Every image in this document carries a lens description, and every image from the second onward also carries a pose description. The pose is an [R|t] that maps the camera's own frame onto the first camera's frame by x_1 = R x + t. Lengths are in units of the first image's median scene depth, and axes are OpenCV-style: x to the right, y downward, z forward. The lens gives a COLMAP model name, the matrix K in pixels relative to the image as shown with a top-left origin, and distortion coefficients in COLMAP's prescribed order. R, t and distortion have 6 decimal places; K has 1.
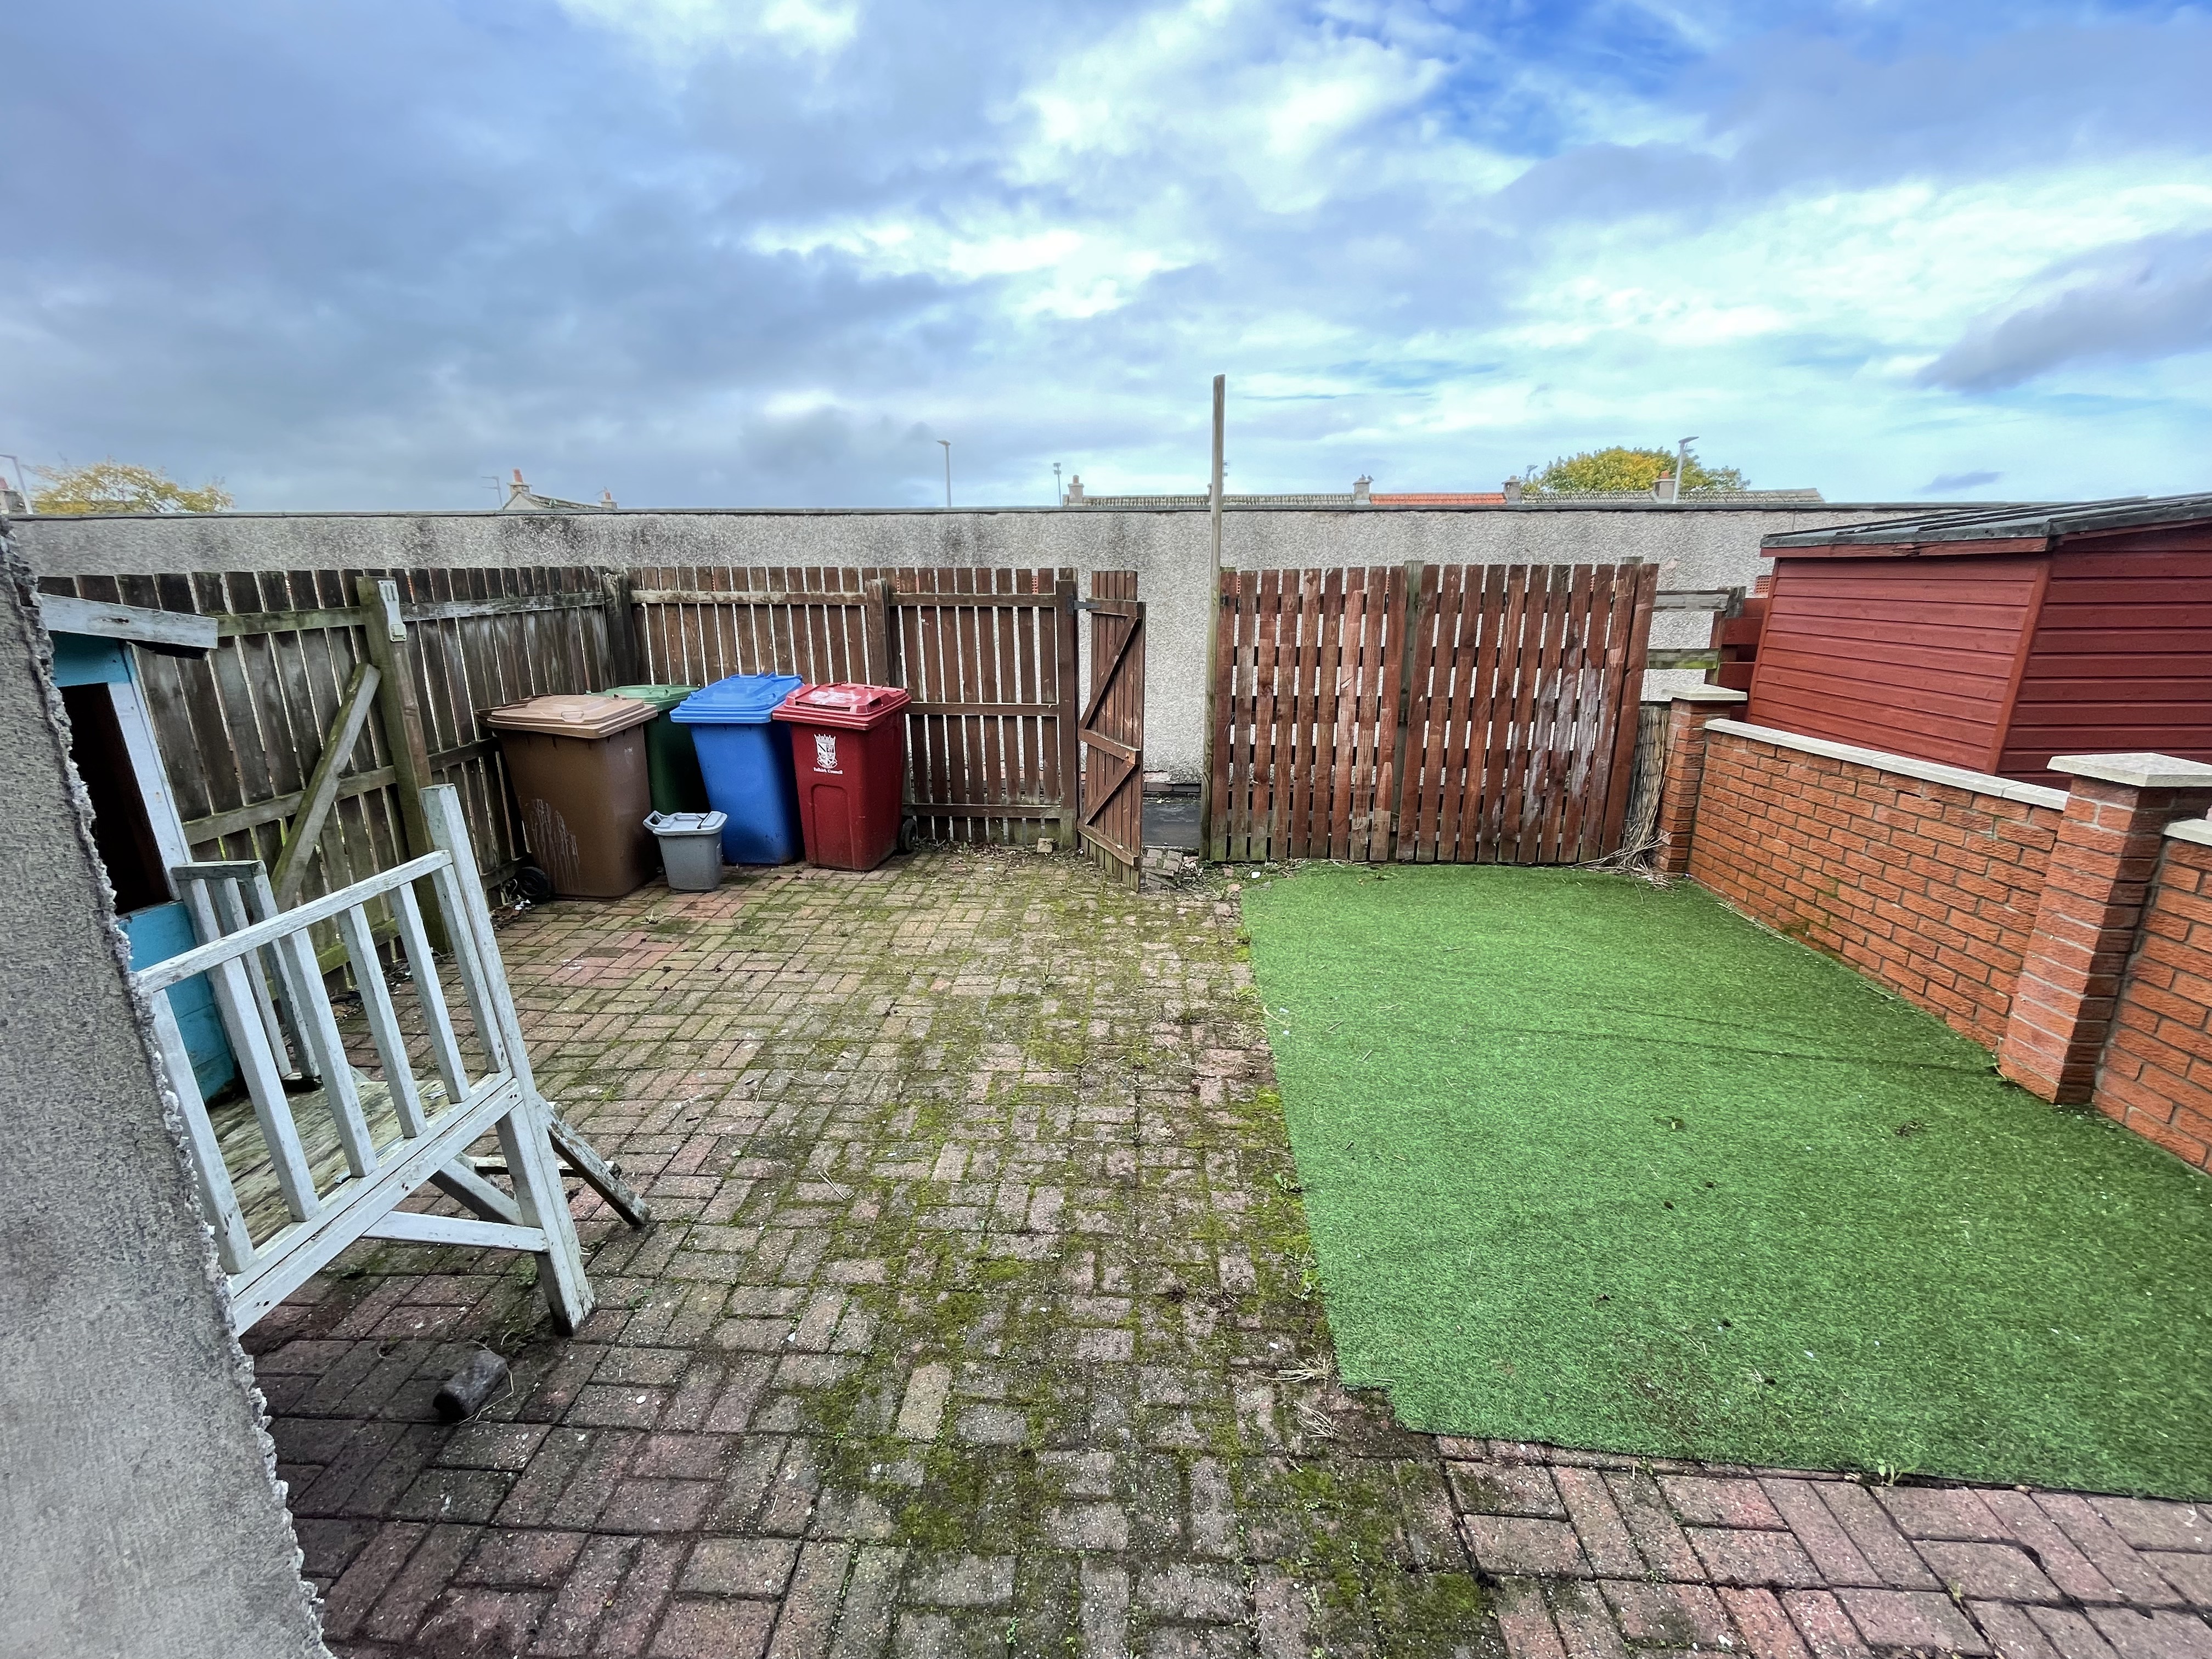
lens RADIAL K [[891.9, 0, 1100.3], [0, 891.9, 834.8], [0, 0, 1]] dist [0.001849, 0.000069]
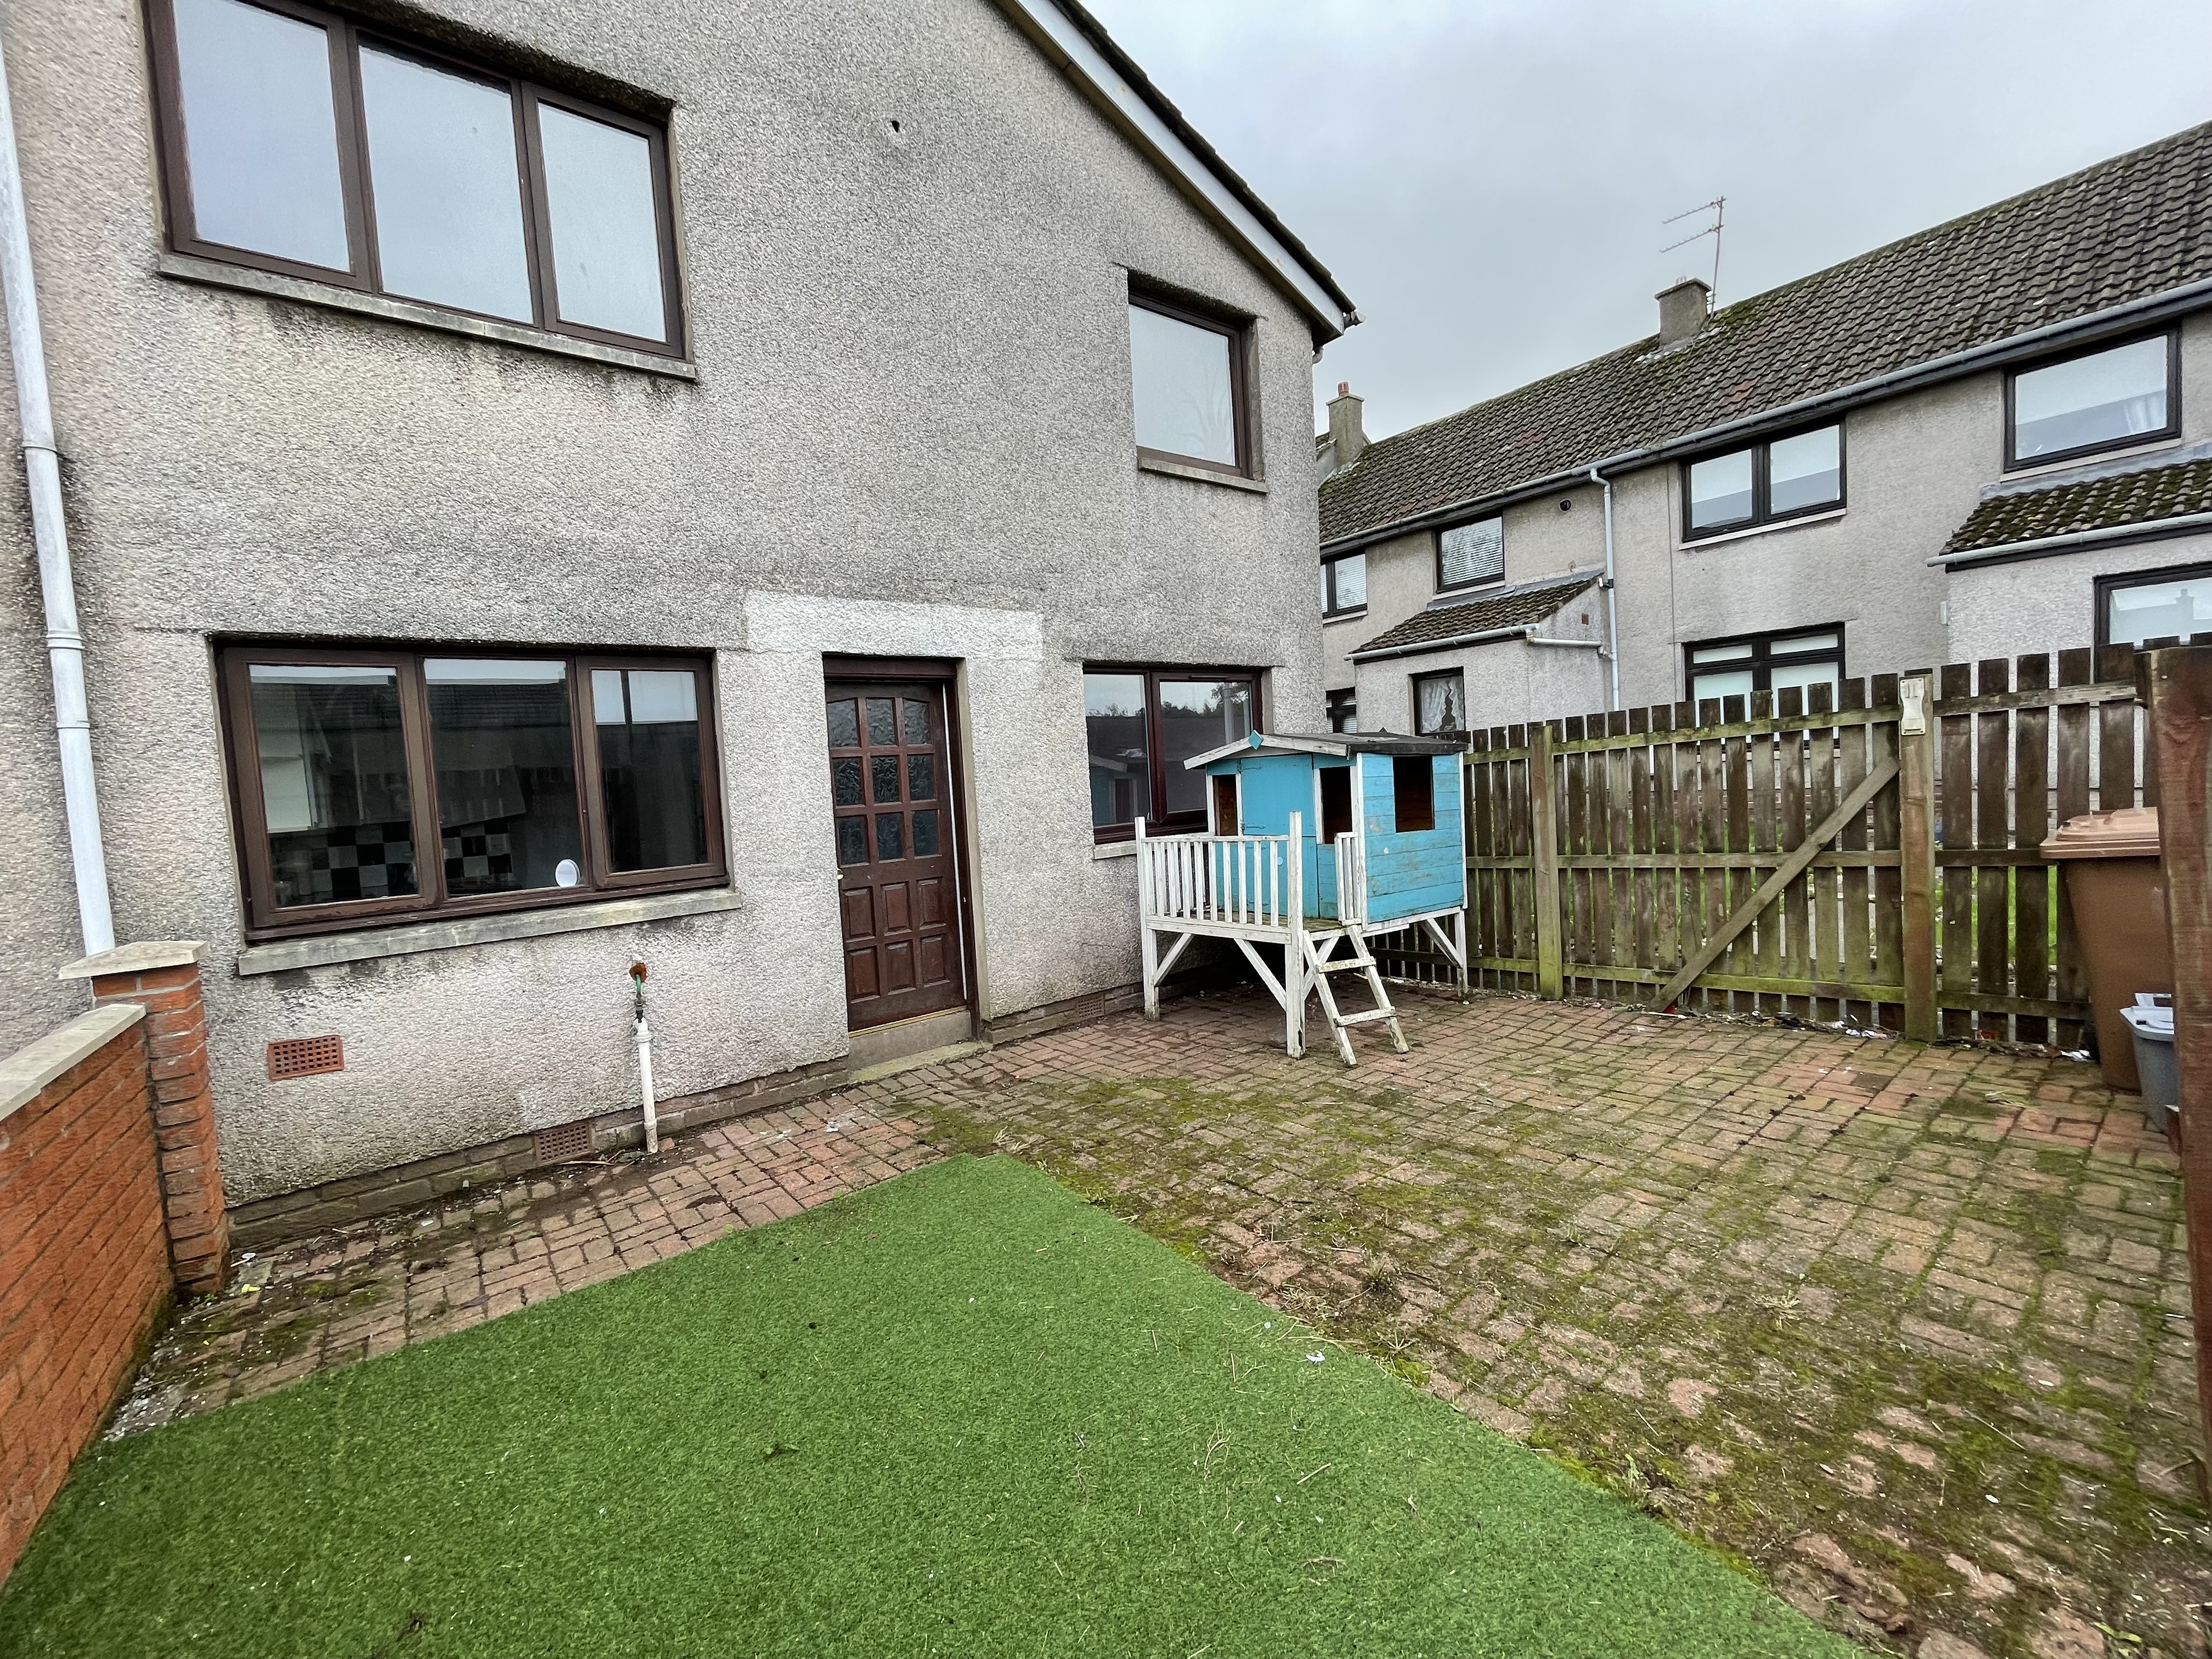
lens RADIAL K [[891.9, 0, 1093.9], [0, 891.9, 824.5], [0, 0, 1]] dist [0.001849, 0.000069]
pose [[-0.752381, 0.095365, -0.651788, 1.038495], [-0.105236, 0.959355, 0.261844, -0.470267], [0.650268, 0.265598, -0.711765, 1.839670]]
